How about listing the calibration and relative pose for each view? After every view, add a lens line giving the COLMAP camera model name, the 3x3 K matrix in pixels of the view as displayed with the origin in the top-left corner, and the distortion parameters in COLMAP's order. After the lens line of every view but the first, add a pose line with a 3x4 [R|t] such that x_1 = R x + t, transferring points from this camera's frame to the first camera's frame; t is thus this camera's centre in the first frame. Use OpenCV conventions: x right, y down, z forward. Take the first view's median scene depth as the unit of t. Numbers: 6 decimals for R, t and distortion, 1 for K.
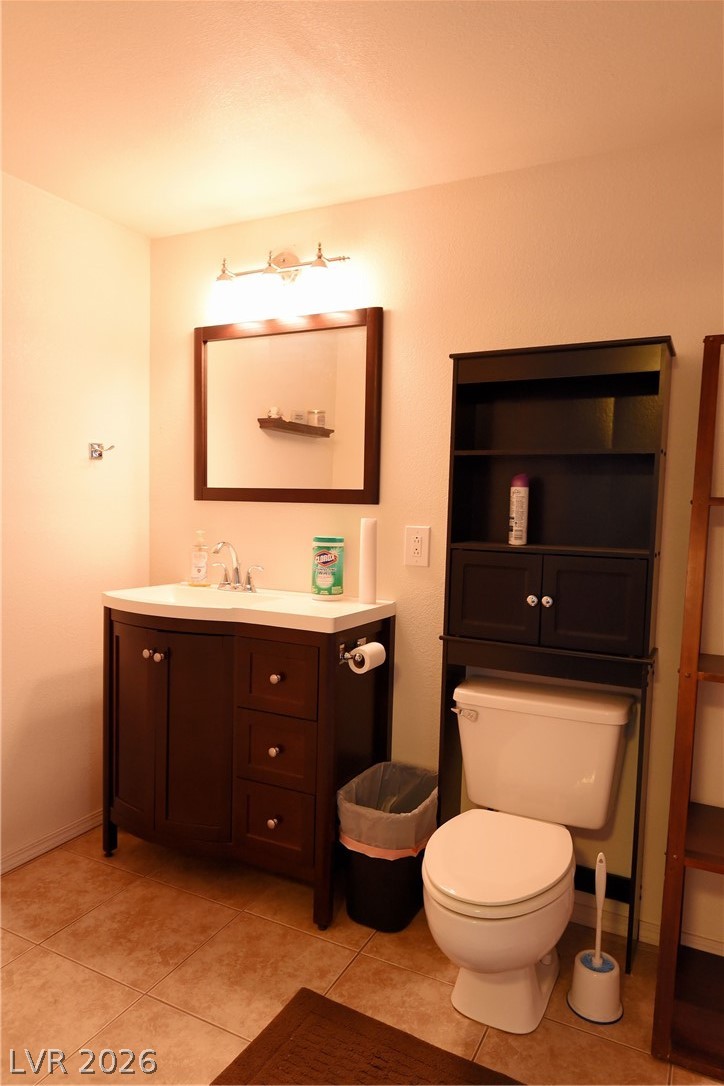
lens RADIAL K [[690.1, 0, 361.9], [0, 690.1, 557.4], [0, 0, 1]] dist [-0.000089, 0.000456]
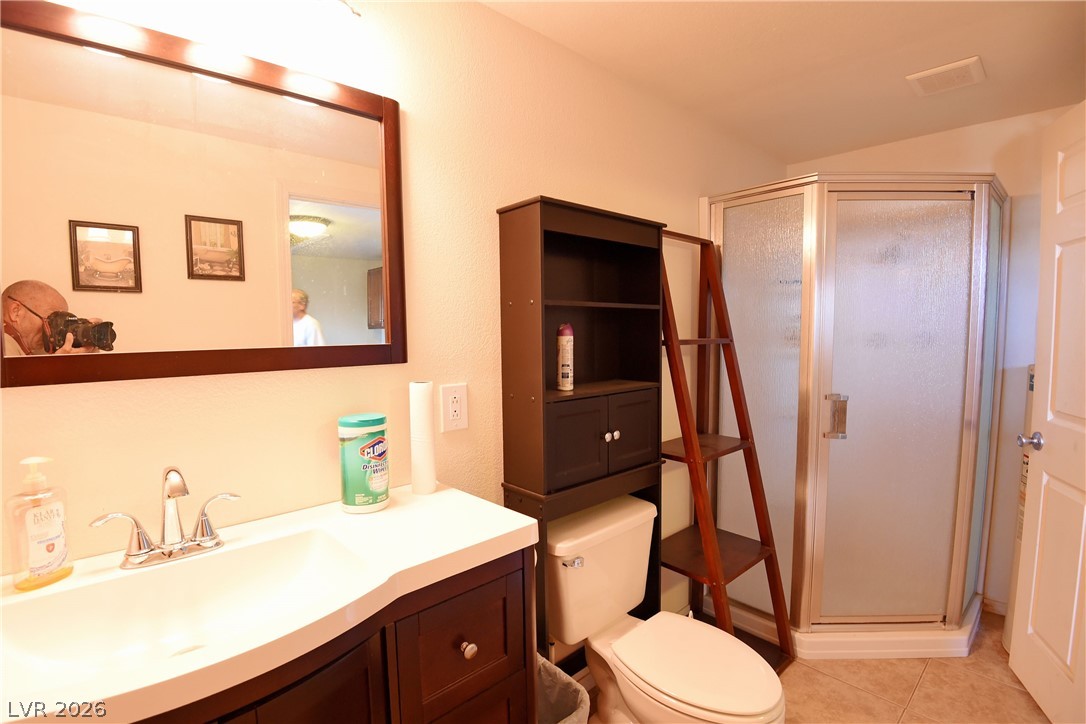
lens RADIAL K [[511.0, 0, 538.4], [0, 511.0, 363.0], [0, 0, 1]] dist [-0.000937, -0.029318]
pose [[0.347203, -0.091212, 0.933344, -0.468778], [0.089990, 0.993906, 0.063655, -0.102104], [-0.933462, 0.061891, 0.353296, 0.680483]]
